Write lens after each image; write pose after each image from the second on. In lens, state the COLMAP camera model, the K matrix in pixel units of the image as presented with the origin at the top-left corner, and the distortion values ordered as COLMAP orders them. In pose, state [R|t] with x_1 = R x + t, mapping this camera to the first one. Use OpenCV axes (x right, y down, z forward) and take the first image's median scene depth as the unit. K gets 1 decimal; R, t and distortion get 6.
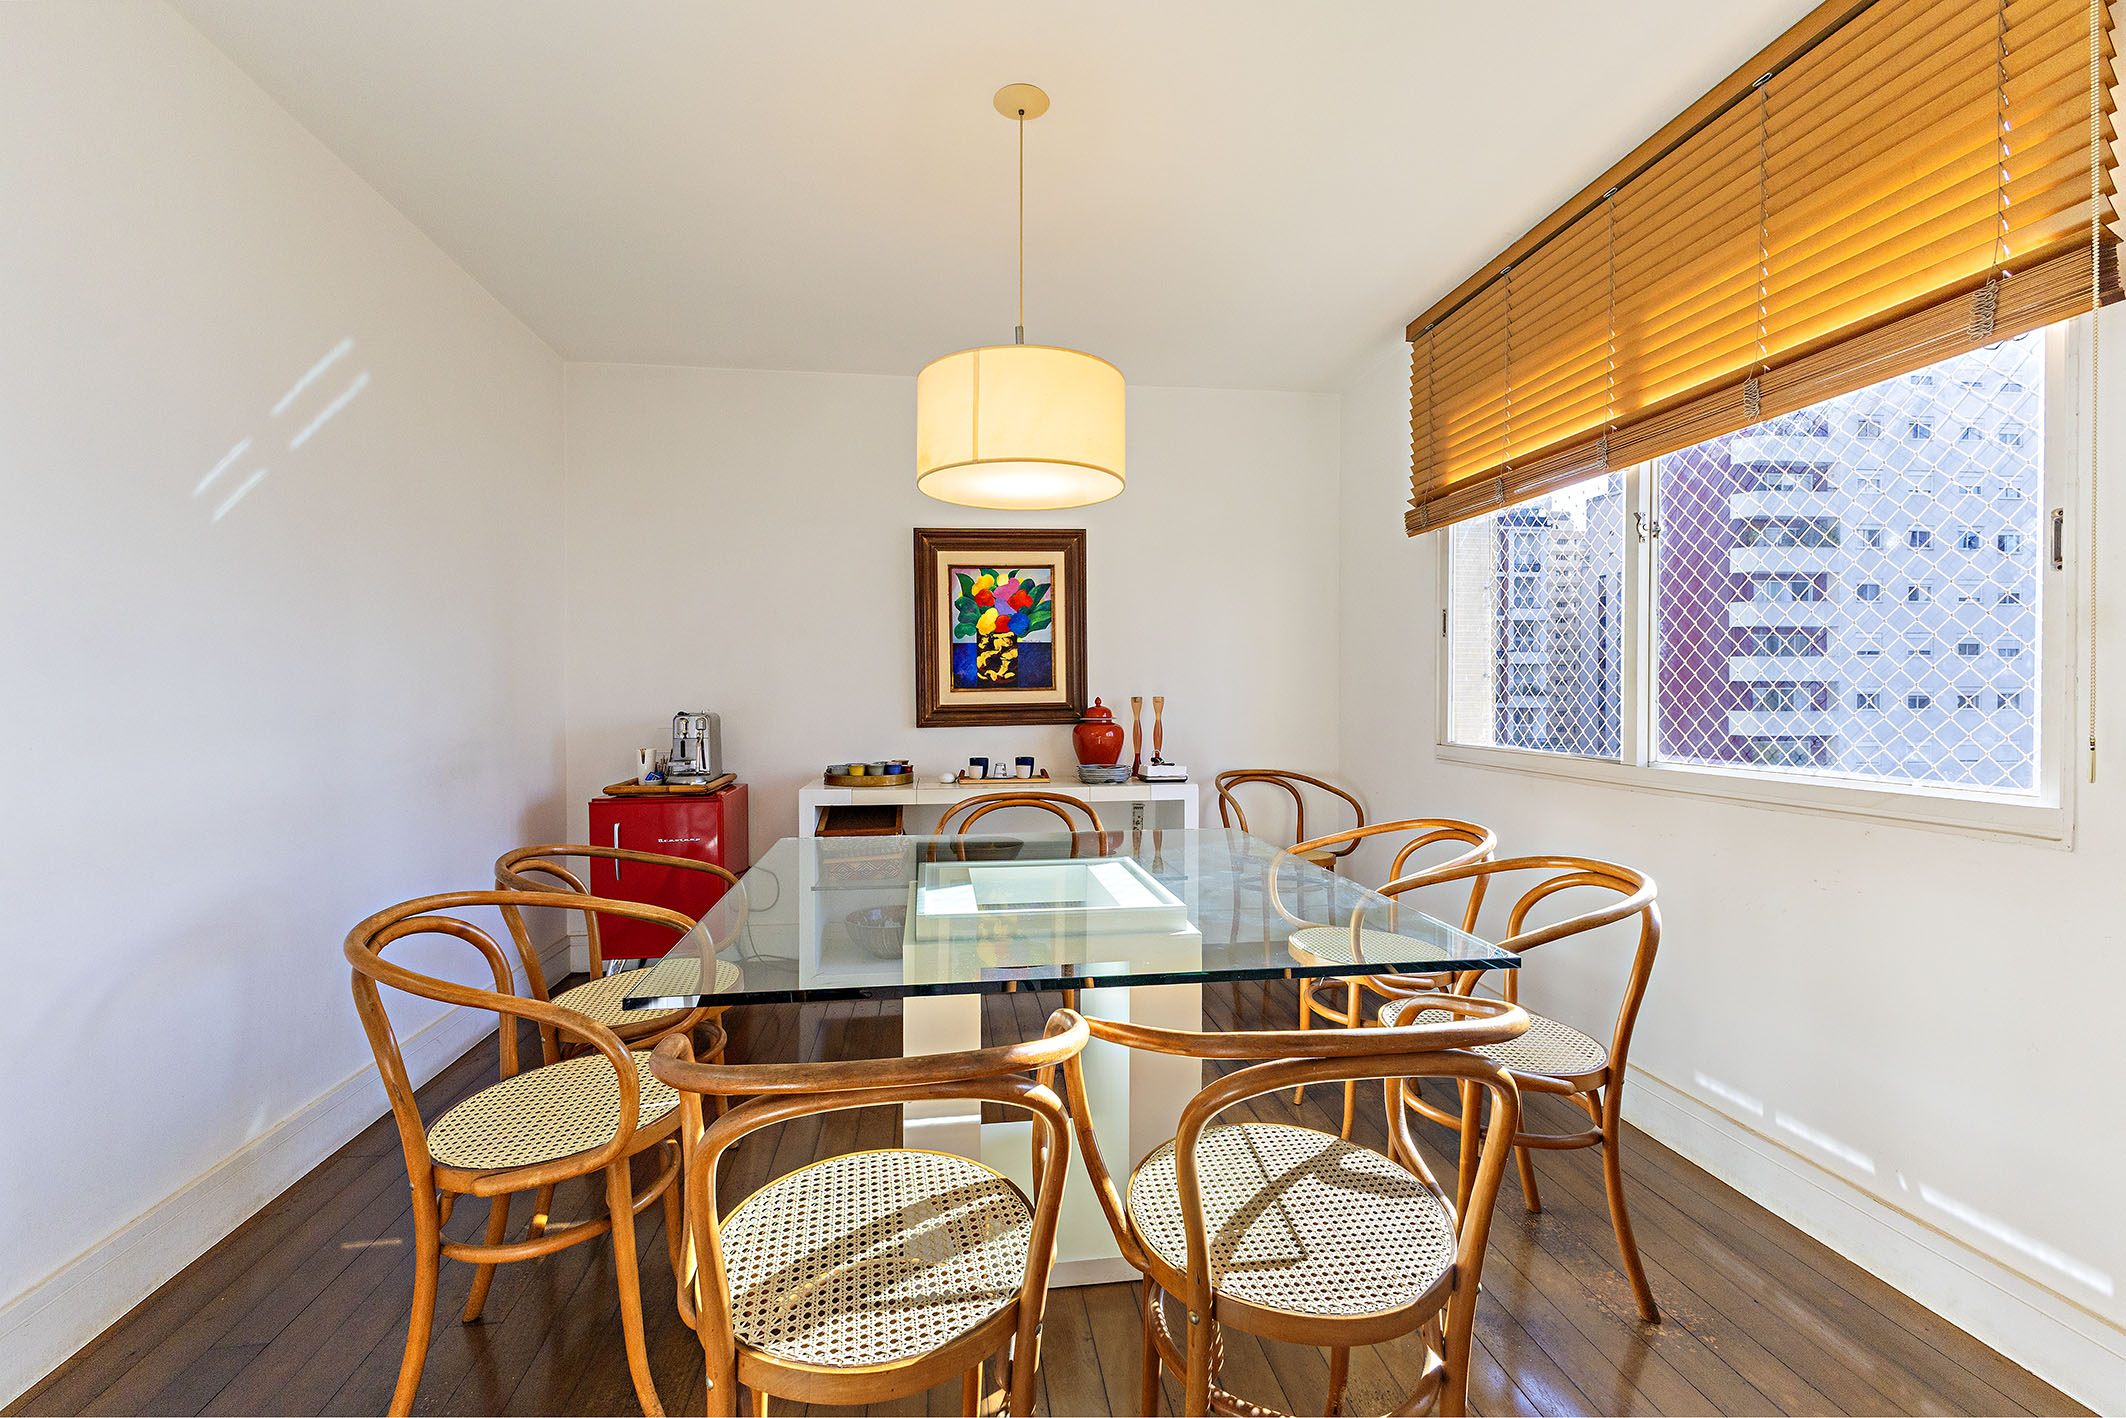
lens RADIAL K [[920.1, 0, 1062.0], [0, 920.1, 693.8], [0, 0, 1]] dist [0.013945, -0.000263]
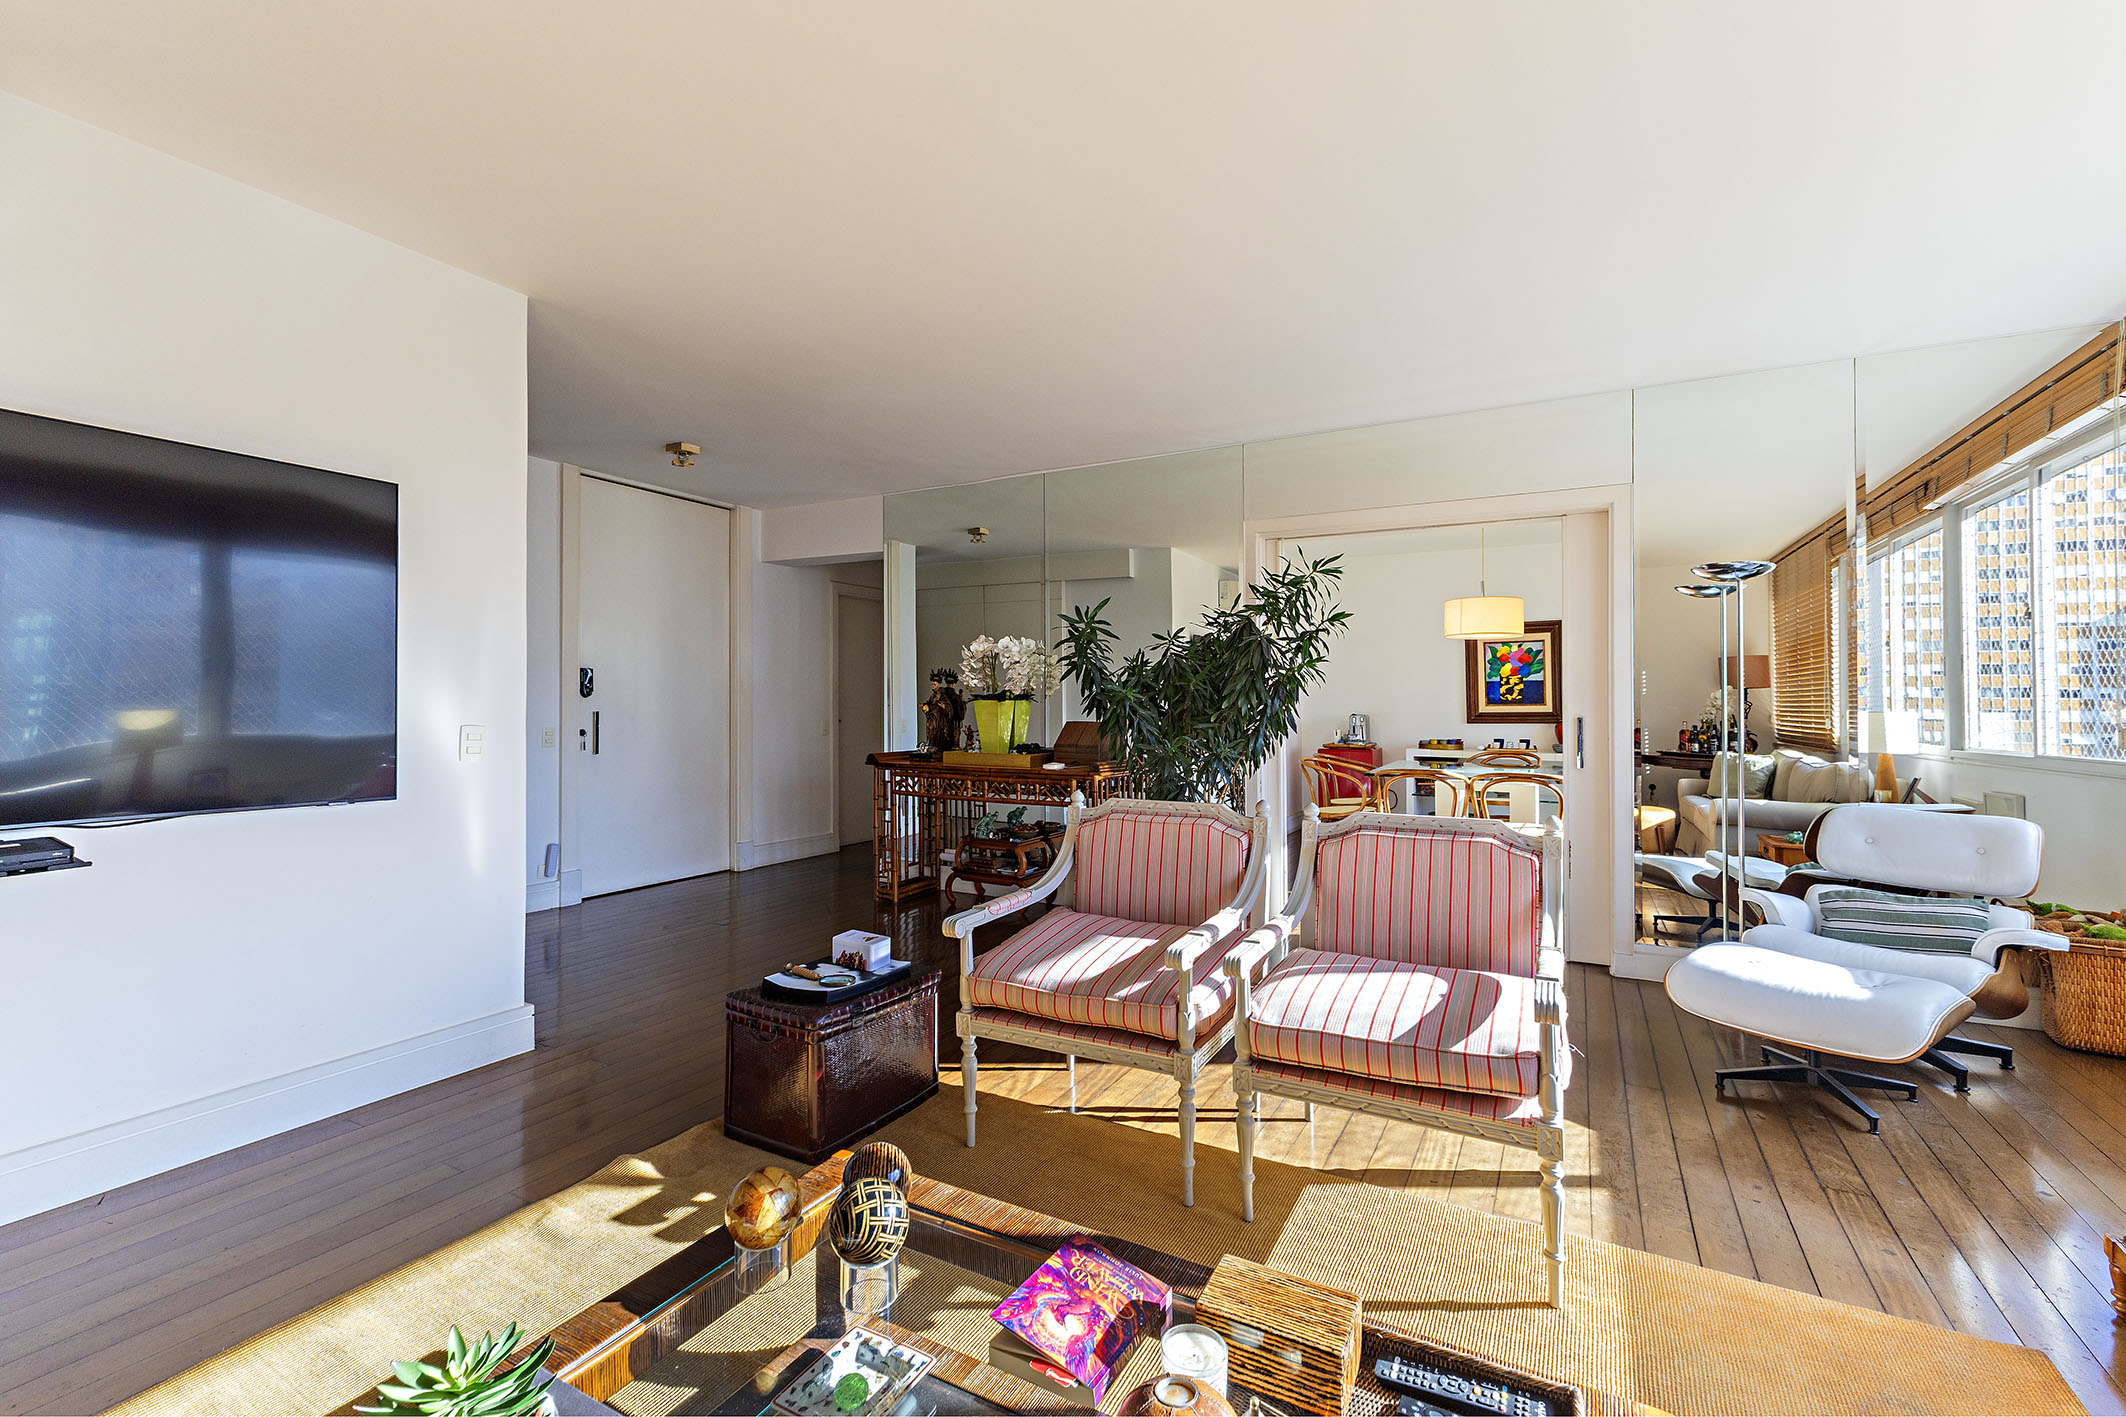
lens RADIAL K [[920.1, 0, 1063.5], [0, 920.1, 694.9], [0, 0, 1]] dist [0.013945, -0.000263]
pose [[0.803112, 0.000261, -0.595829, 0.333664], [-0.010661, 0.999846, -0.013931, 0.011848], [0.595733, 0.017540, 0.802991, -1.138160]]
